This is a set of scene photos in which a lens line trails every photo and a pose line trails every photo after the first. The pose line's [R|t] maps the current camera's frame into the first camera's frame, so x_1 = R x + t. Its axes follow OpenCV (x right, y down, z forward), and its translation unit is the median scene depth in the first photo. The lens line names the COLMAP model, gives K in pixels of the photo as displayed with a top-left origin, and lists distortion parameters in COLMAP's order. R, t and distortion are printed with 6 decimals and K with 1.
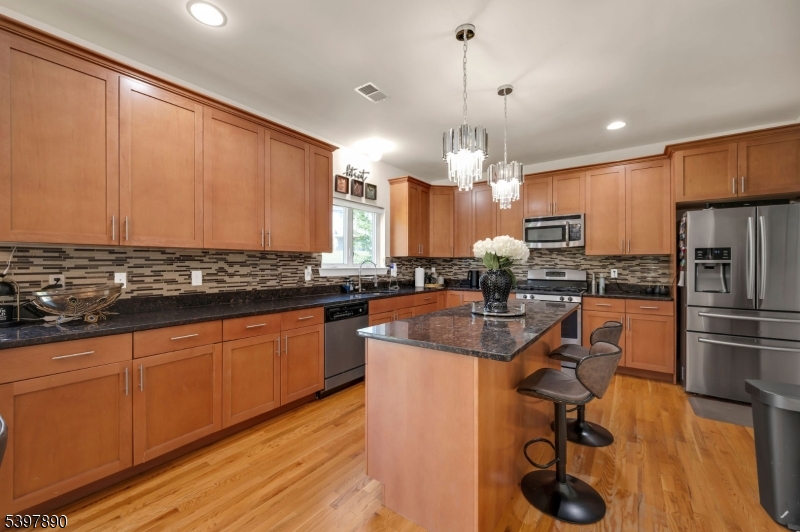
lens RADIAL K [[328.2, 0, 410.9], [0, 328.2, 263.5], [0, 0, 1]] dist [-0.000878, -0.000140]
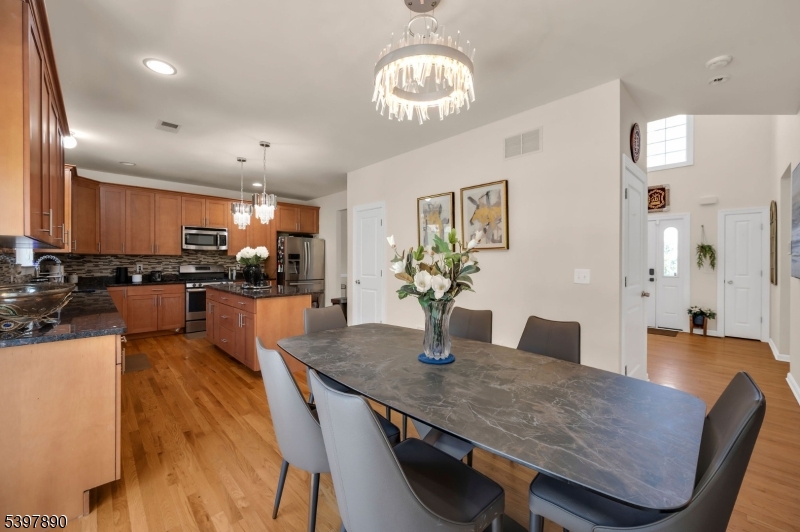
lens RADIAL K [[328.2, 0, 410.9], [0, 328.2, 263.5], [0, 0, 1]] dist [-0.000878, -0.000140]
pose [[0.147100, -0.007394, 0.989094, -0.863256], [-0.005175, 0.999953, 0.008245, -0.004932], [-0.989108, -0.006332, 0.147055, -0.083703]]
